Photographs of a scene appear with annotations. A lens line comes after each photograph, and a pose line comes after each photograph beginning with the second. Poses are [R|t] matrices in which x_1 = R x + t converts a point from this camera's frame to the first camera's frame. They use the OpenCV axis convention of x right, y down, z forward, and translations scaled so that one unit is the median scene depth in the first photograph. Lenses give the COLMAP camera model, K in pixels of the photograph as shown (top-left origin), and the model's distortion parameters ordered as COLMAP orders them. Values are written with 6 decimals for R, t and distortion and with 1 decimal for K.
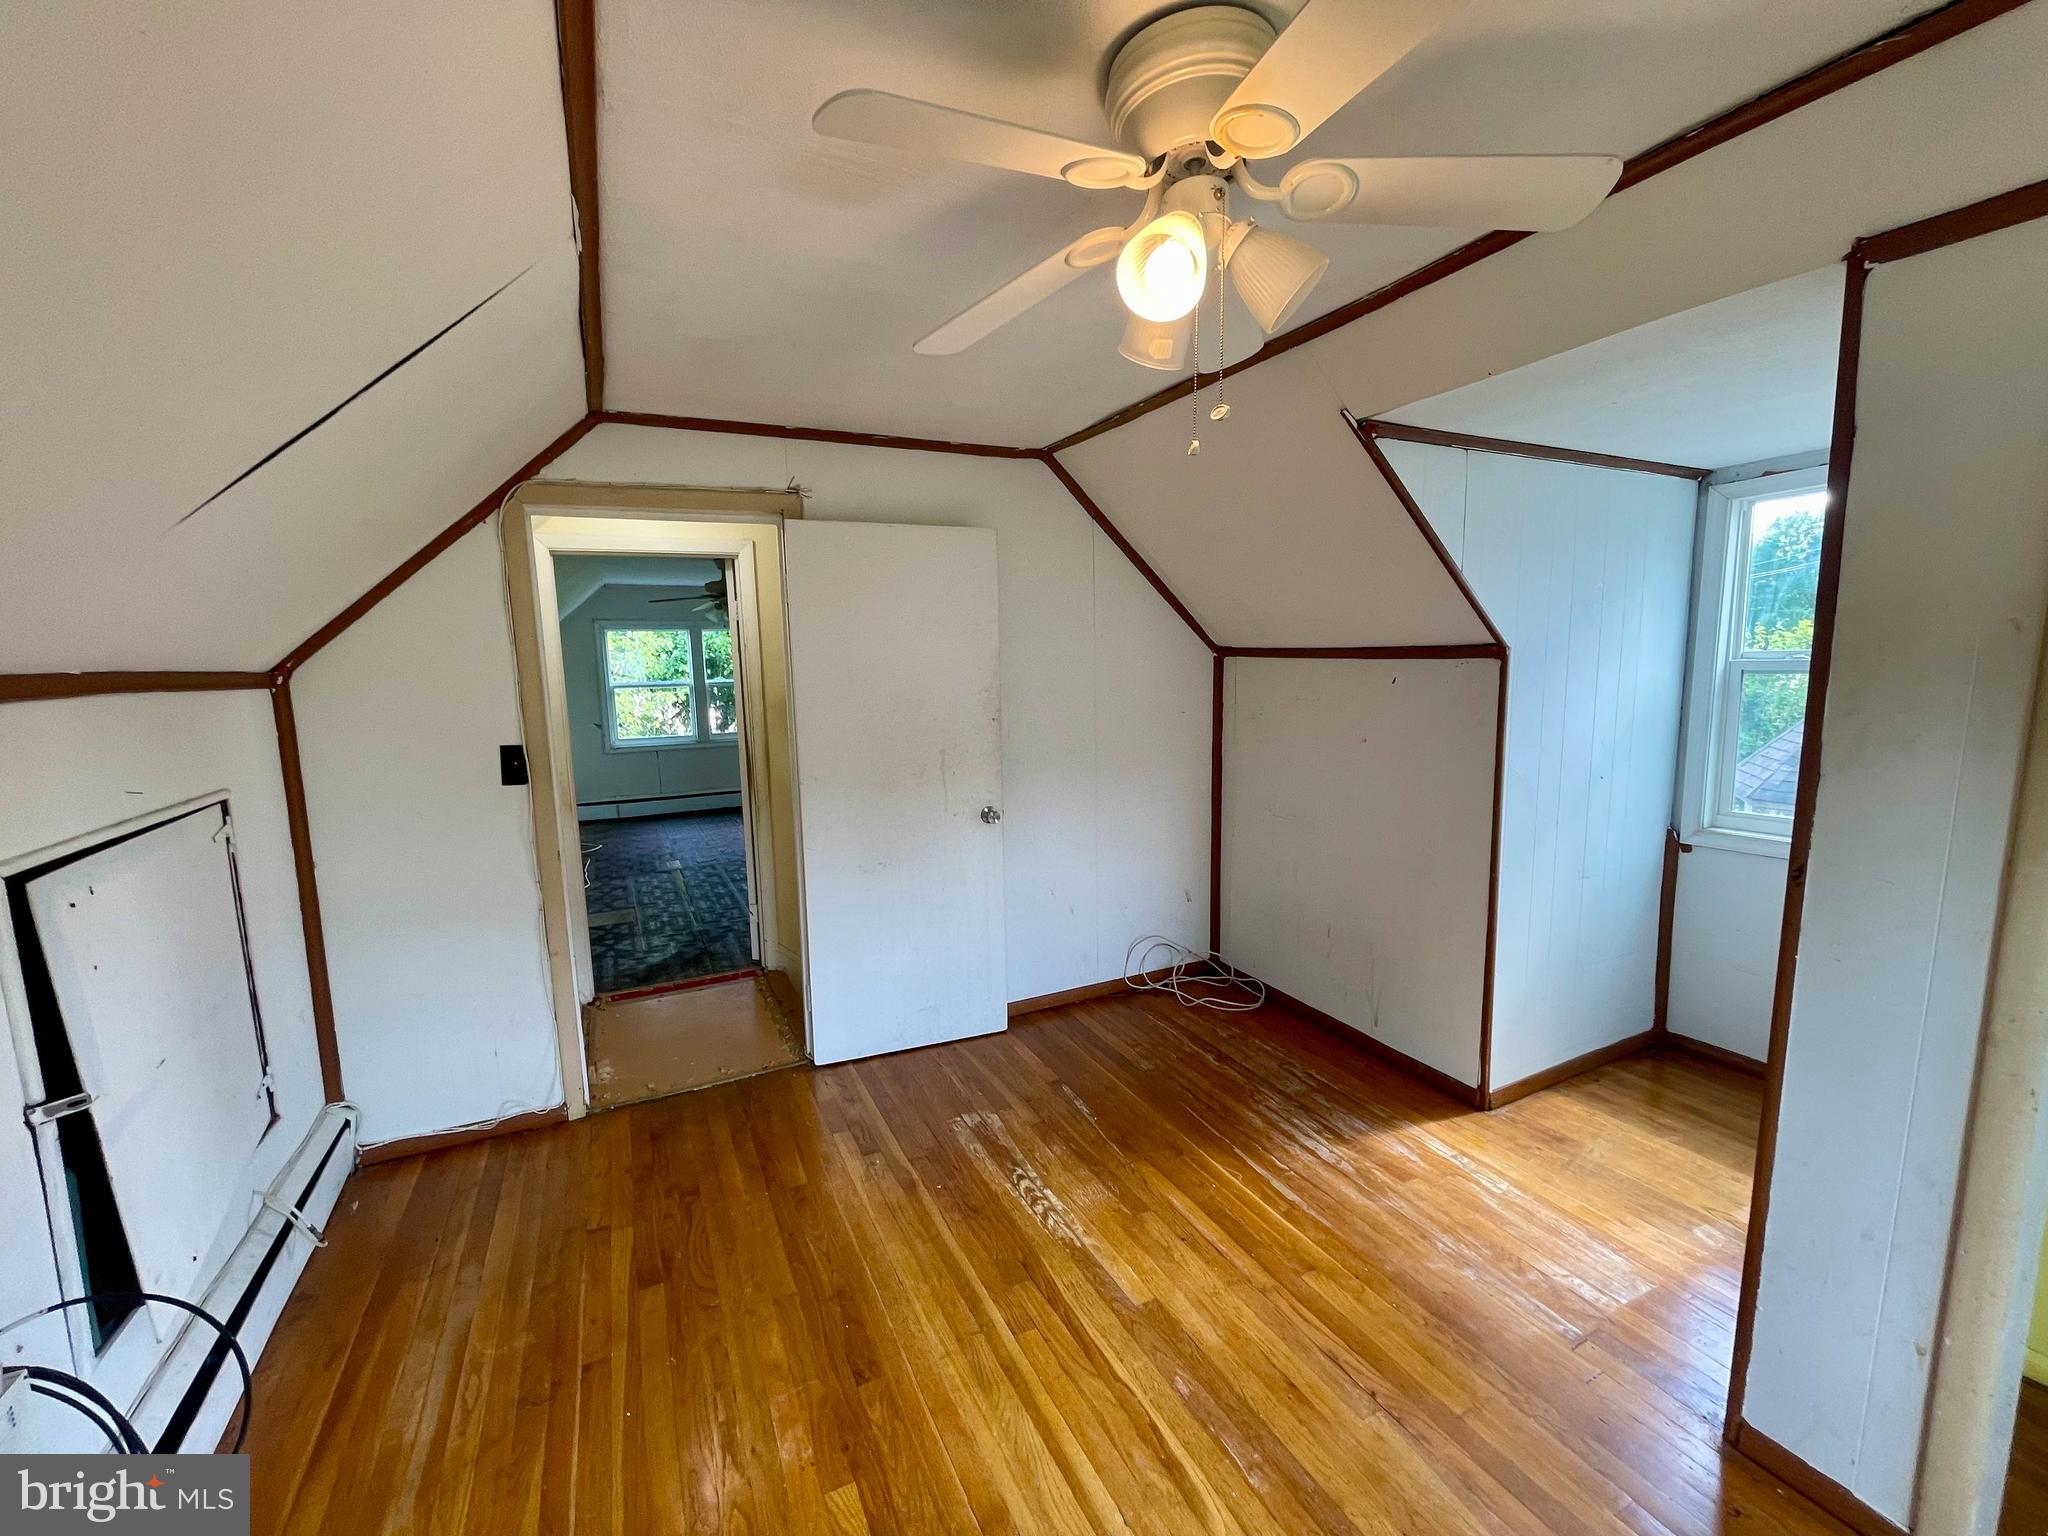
lens RADIAL K [[825.8, 0, 1015.6], [0, 825.8, 770.0], [0, 0, 1]] dist [0.001633, 0.000158]
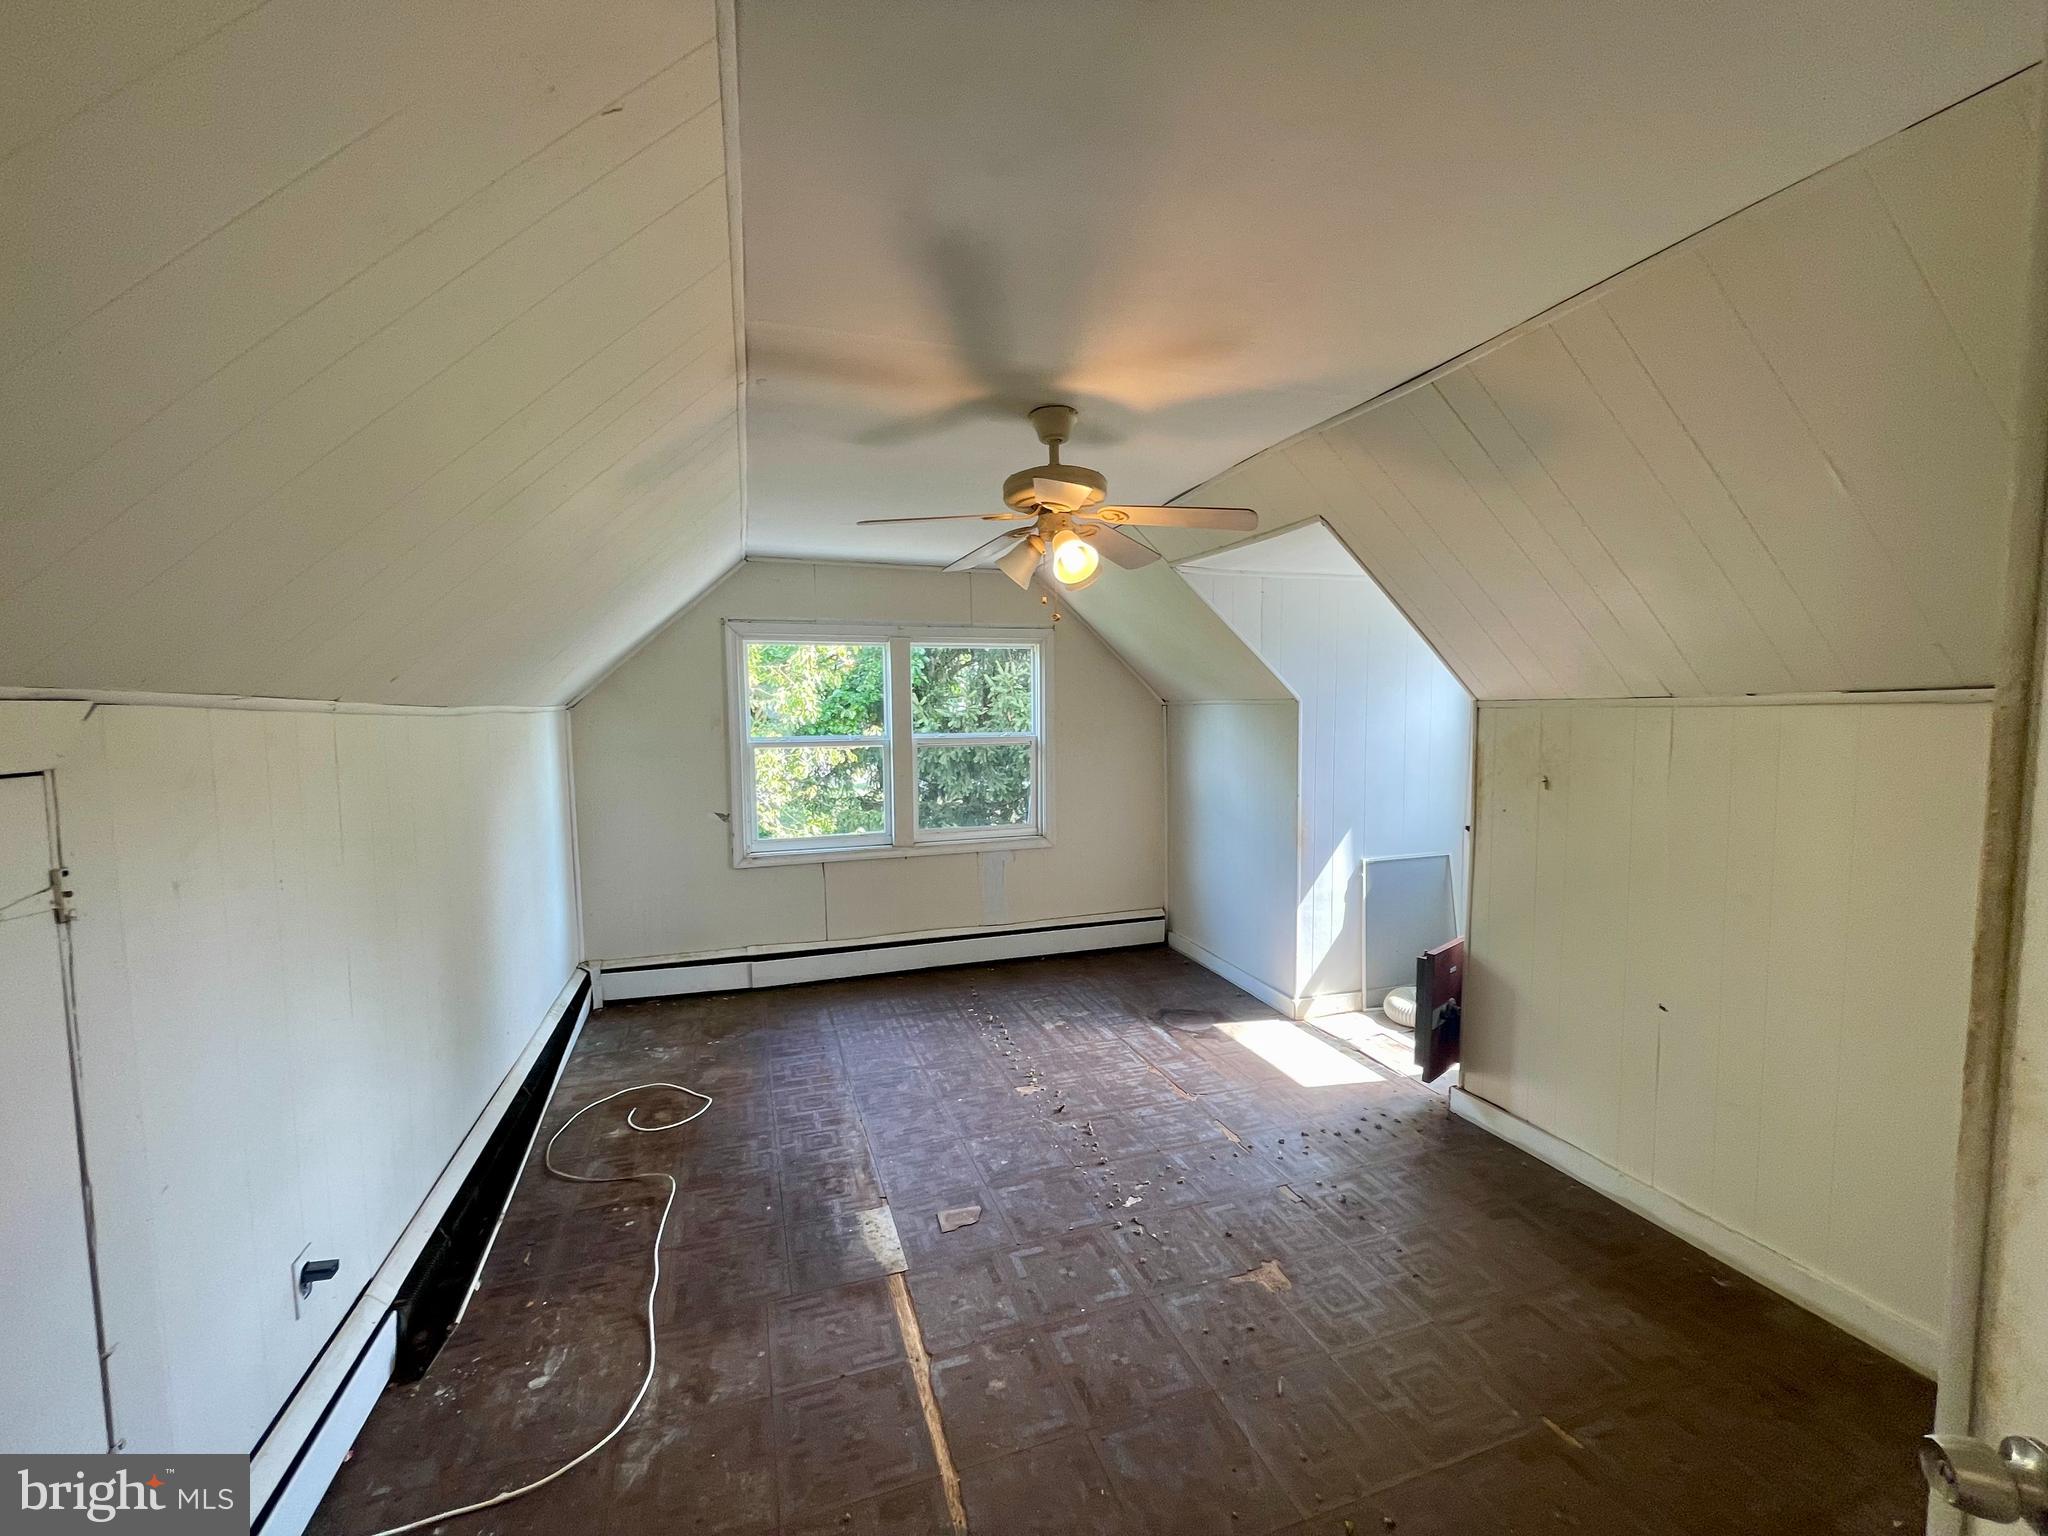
lens RADIAL K [[825.8, 0, 1015.6], [0, 825.8, 773.5], [0, 0, 1]] dist [0.001633, 0.000158]
pose [[0.989715, 0.024028, -0.141023, -0.234031], [-0.031816, 0.998075, -0.053233, -0.059600], [0.139473, 0.057172, 0.988574, 0.478532]]
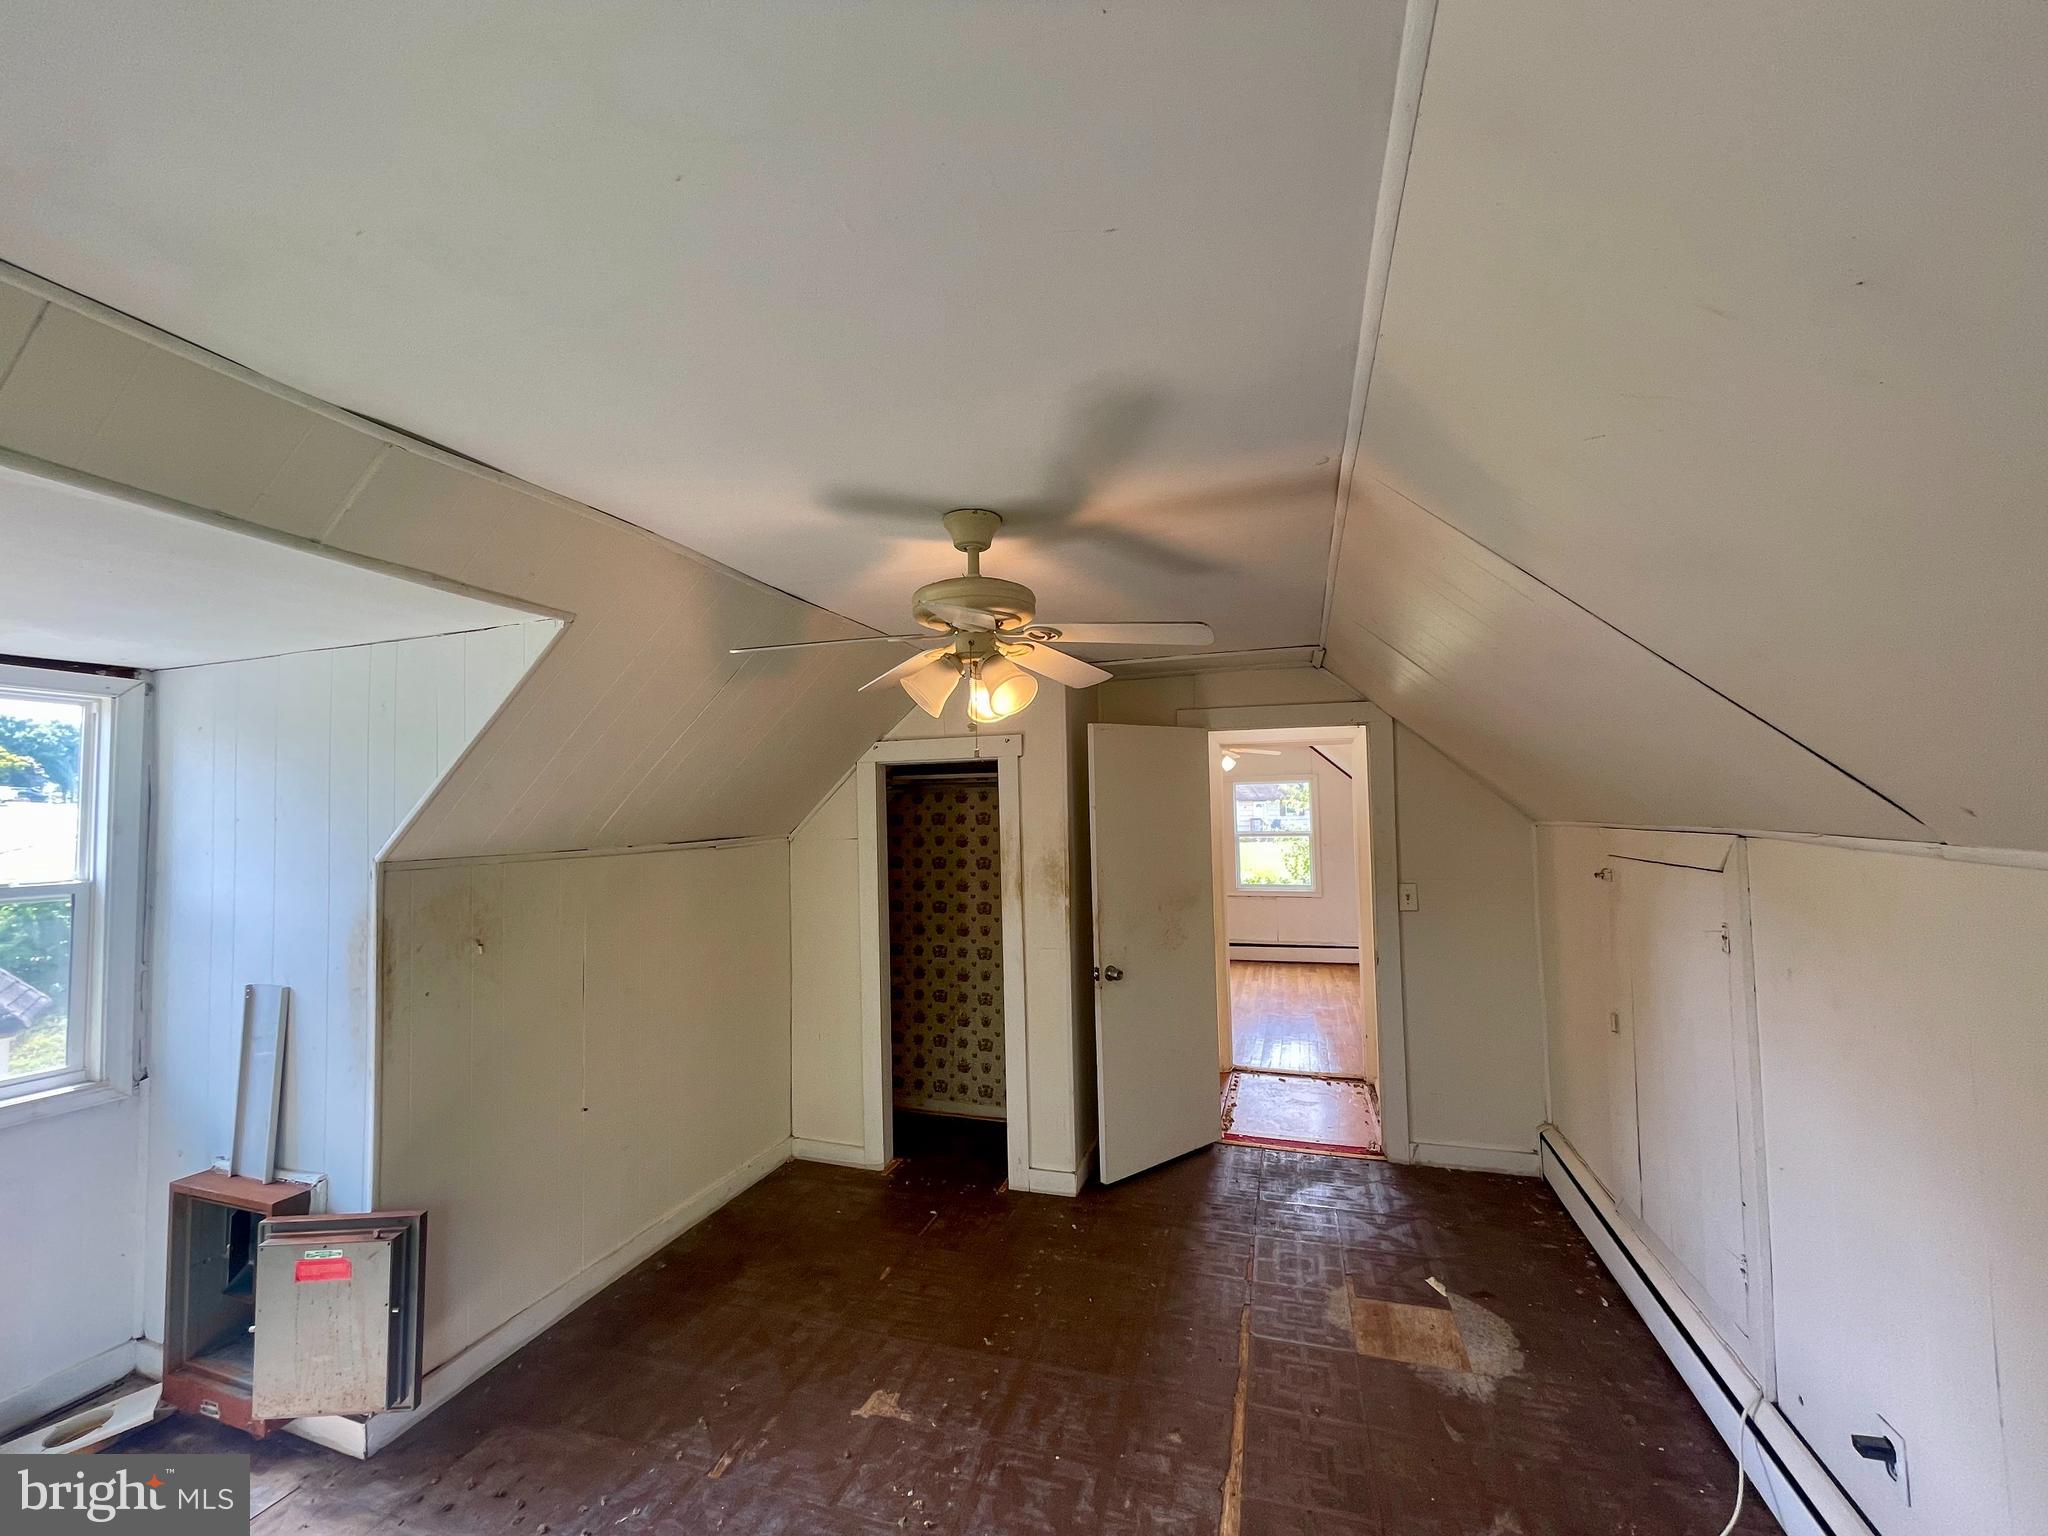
lens RADIAL K [[825.8, 0, 1012.0], [0, 825.8, 769.5], [0, 0, 1]] dist [0.001633, 0.000158]
pose [[-0.703976, 0.075476, 0.706202, -0.424960], [0.131405, 0.991012, 0.025076, -0.124832], [-0.697962, 0.110451, -0.707566, 0.894583]]
